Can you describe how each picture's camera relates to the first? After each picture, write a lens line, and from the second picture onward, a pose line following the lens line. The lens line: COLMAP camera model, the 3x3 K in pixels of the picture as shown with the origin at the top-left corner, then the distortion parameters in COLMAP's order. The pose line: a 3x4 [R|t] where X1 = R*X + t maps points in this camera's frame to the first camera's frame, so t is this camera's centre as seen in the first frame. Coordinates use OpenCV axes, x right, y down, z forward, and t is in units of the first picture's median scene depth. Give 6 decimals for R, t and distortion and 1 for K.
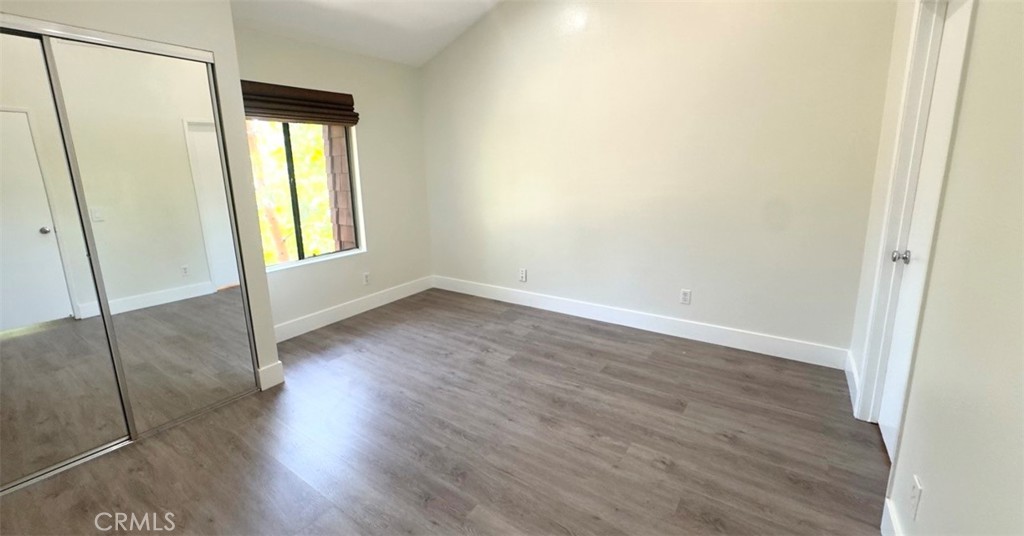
lens RADIAL K [[409.5, 0, 512.5], [0, 409.5, 246.5], [0, 0, 1]] dist [0.001101, 0.000083]
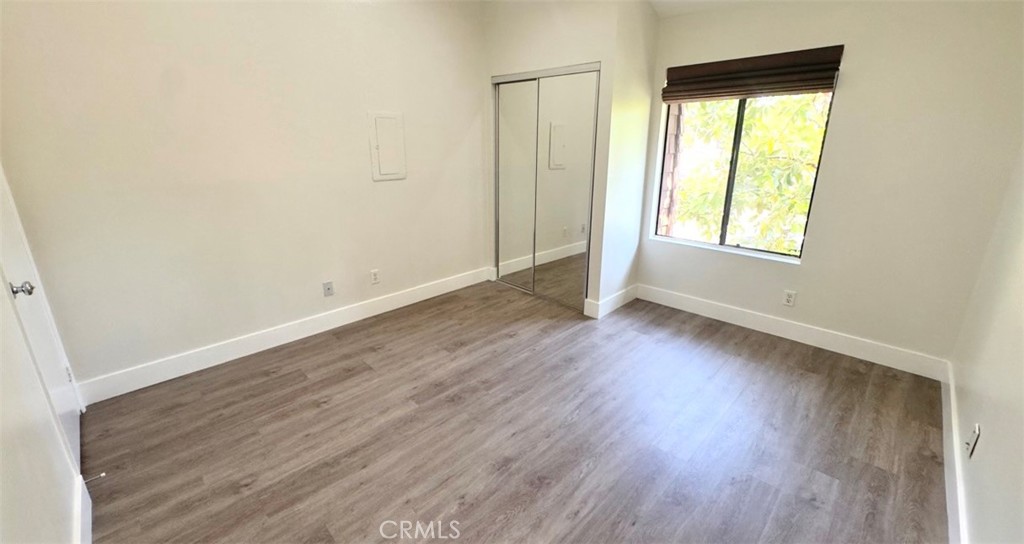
lens RADIAL K [[407.8, 0, 512.9], [0, 407.8, 258.3], [0, 0, 1]] dist [-0.001301, -0.000096]
pose [[-0.171897, 0.300591, -0.938135, 0.739422], [-0.181125, 0.926431, 0.330029, -0.258222], [0.968321, 0.226651, -0.104807, 0.978773]]
